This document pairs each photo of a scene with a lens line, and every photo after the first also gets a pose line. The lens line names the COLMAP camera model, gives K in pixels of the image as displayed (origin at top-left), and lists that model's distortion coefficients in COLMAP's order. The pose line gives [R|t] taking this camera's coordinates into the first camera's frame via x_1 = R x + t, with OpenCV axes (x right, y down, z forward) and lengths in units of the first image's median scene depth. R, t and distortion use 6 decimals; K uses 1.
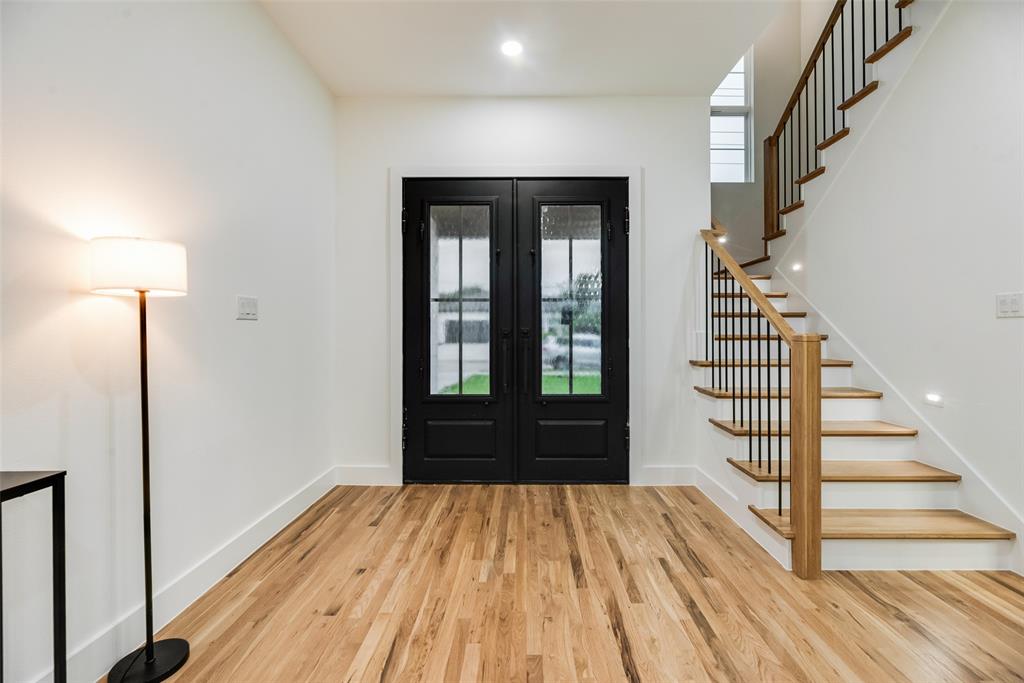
lens RADIAL K [[414.7, 0, 514.6], [0, 414.7, 333.9], [0, 0, 1]] dist [-0.001882, -0.000187]
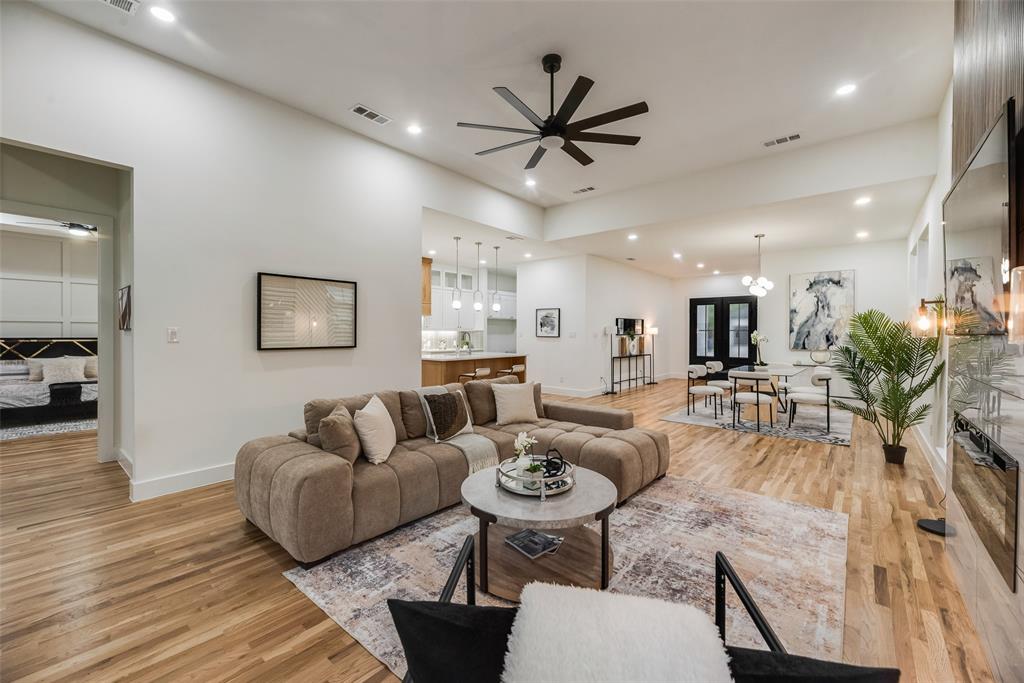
lens RADIAL K [[414.7, 0, 514.6], [0, 414.7, 333.9], [0, 0, 1]] dist [-0.001882, -0.000187]
pose [[0.778726, 0.007069, -0.627324, 0.877099], [-0.010885, 0.999938, -0.002245, -0.024783], [0.627270, 0.008577, 0.778755, -3.000832]]
